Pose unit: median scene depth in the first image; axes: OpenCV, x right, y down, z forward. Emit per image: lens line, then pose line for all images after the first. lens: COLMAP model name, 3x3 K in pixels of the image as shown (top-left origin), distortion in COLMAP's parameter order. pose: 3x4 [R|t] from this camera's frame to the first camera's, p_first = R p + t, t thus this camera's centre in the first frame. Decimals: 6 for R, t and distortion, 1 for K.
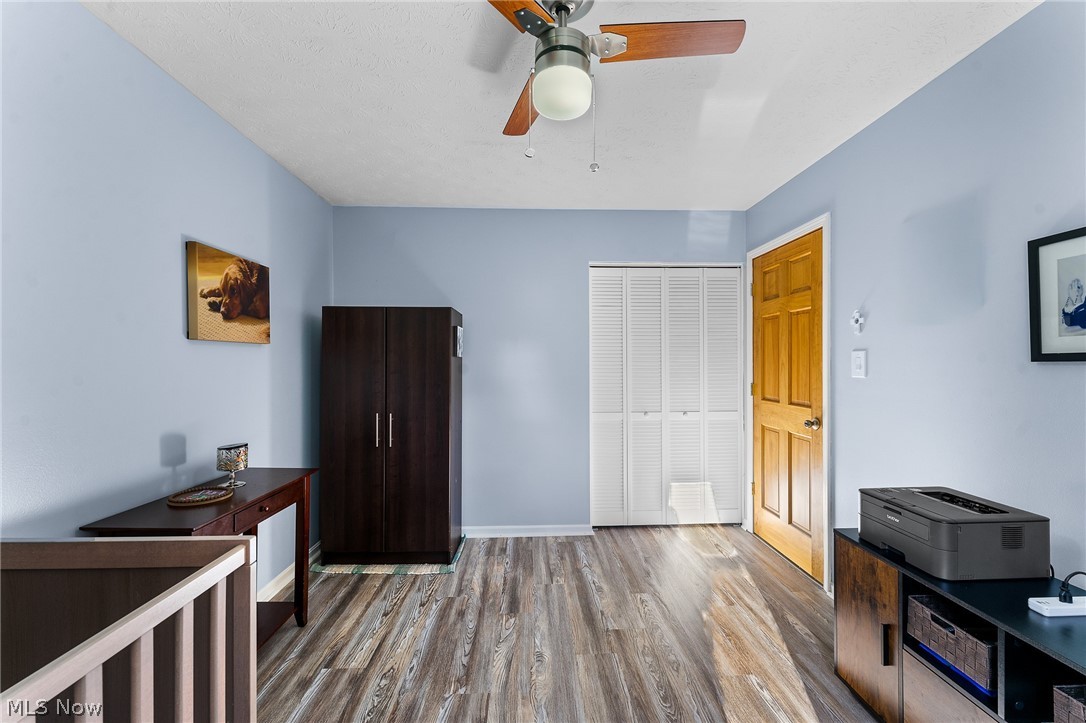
lens RADIAL K [[427.1, 0, 549.1], [0, 427.1, 361.0], [0, 0, 1]] dist [0.000851, -0.000046]
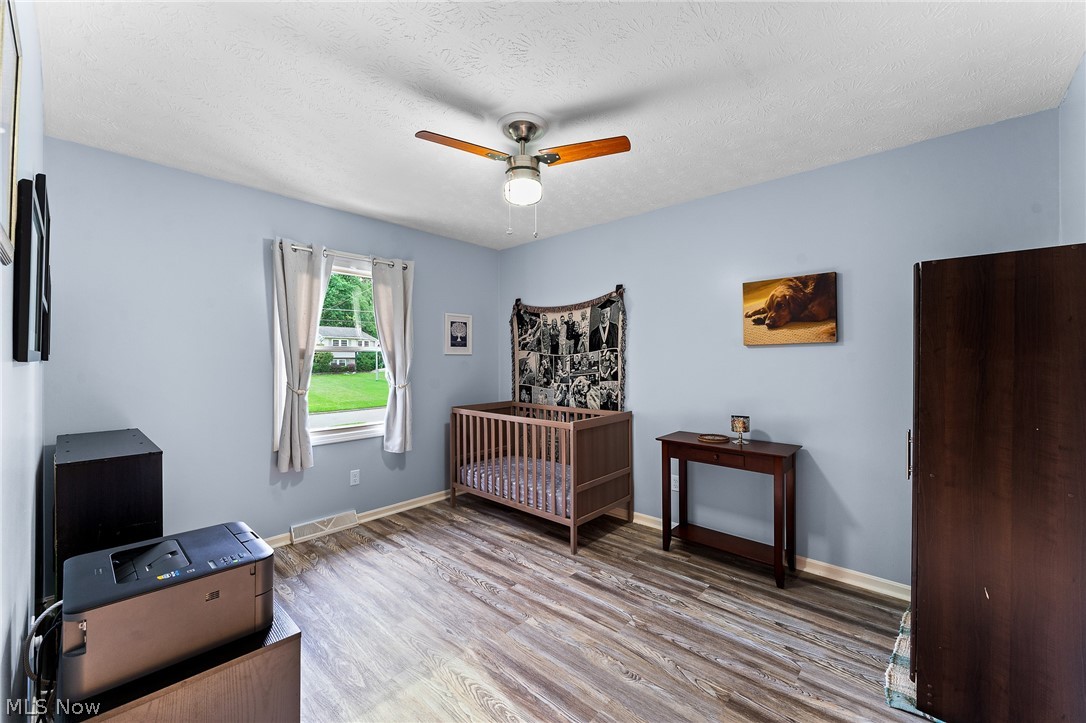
lens RADIAL K [[427.1, 0, 549.1], [0, 427.1, 361.0], [0, 0, 1]] dist [0.000851, -0.000046]
pose [[-0.691747, 0.004259, -0.722127, 0.722370], [0.006627, 0.999978, -0.000451, 0.002795], [0.722109, -0.005097, -0.691760, 1.416045]]
